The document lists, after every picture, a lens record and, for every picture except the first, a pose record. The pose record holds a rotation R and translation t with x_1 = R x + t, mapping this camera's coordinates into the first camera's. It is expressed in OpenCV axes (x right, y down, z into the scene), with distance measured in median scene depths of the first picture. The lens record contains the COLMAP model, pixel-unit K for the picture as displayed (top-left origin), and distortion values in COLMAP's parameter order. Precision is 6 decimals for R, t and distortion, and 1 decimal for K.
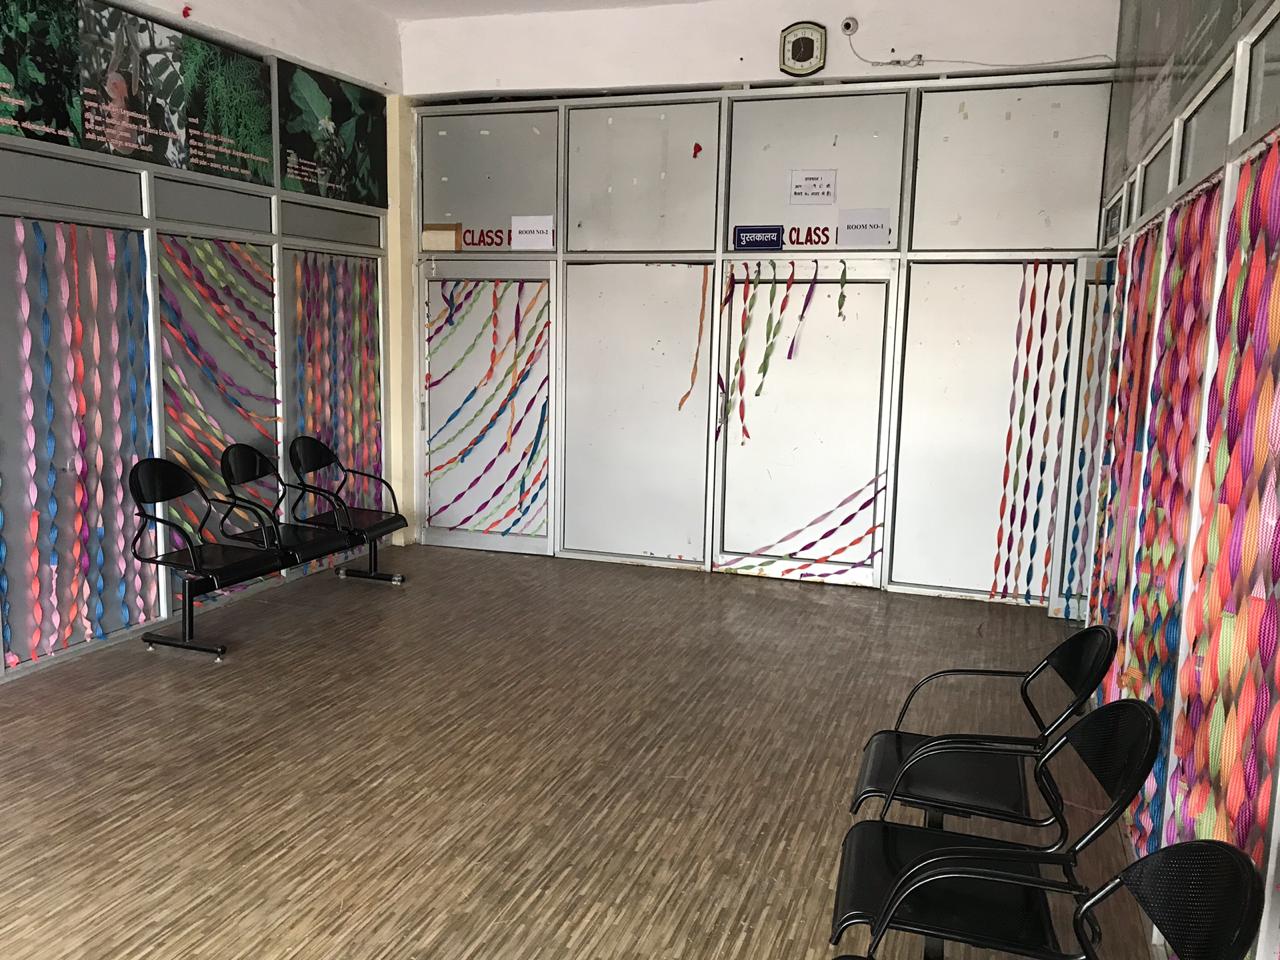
lens RADIAL K [[1036.1, 0, 631.6], [0, 1036.1, 483.2], [0, 0, 1]] dist [0.056075, -0.060248]
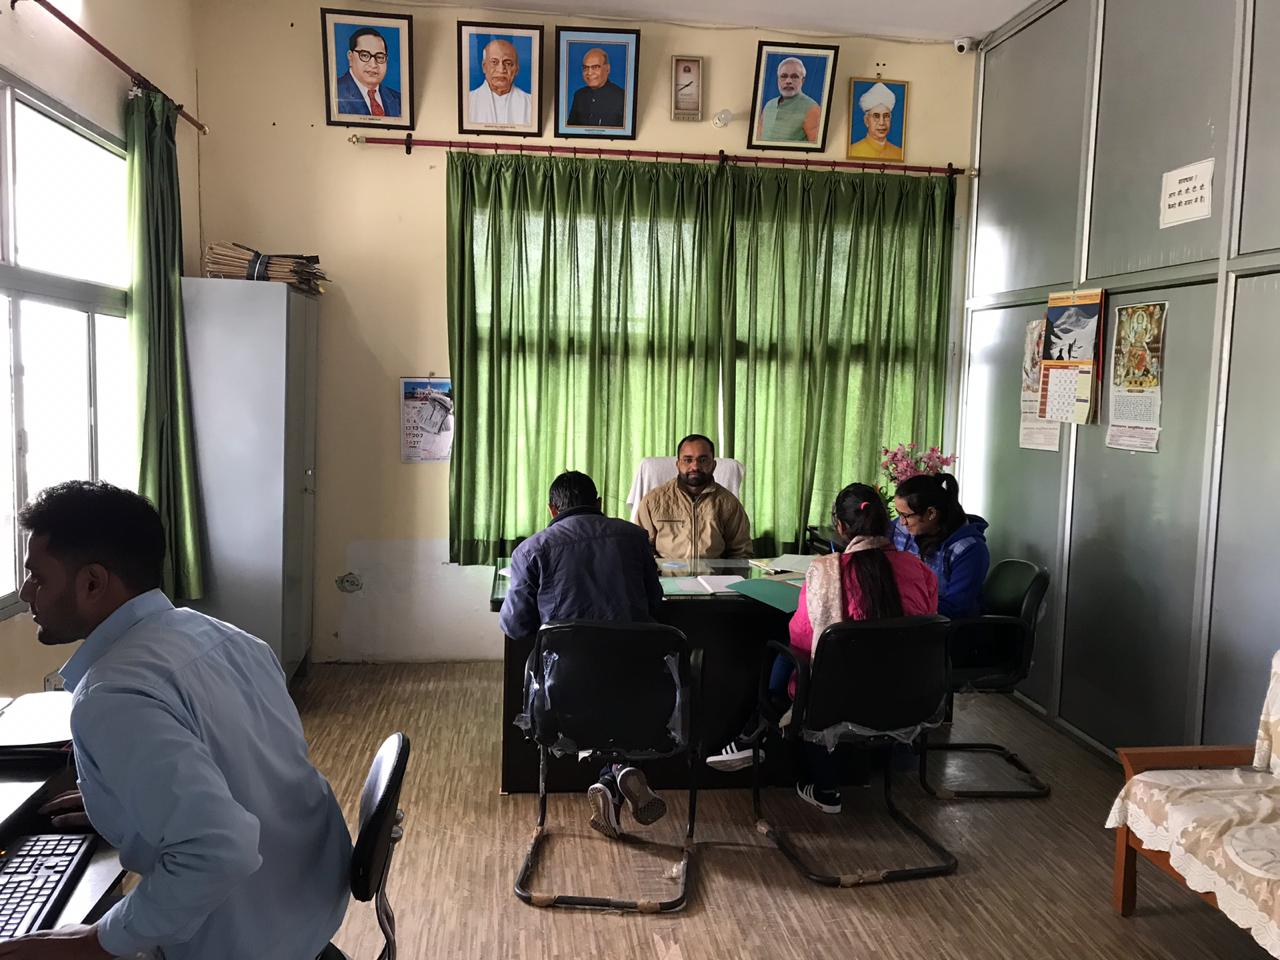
lens RADIAL K [[1036.1, 0, 631.6], [0, 1036.1, 483.2], [0, 0, 1]] dist [0.056075, -0.060248]
pose [[0.896963, -0.034222, 0.440780, -0.116663], [0.050517, 0.998403, -0.025283, 0.049377], [-0.439211, 0.044945, 0.897259, -0.319936]]
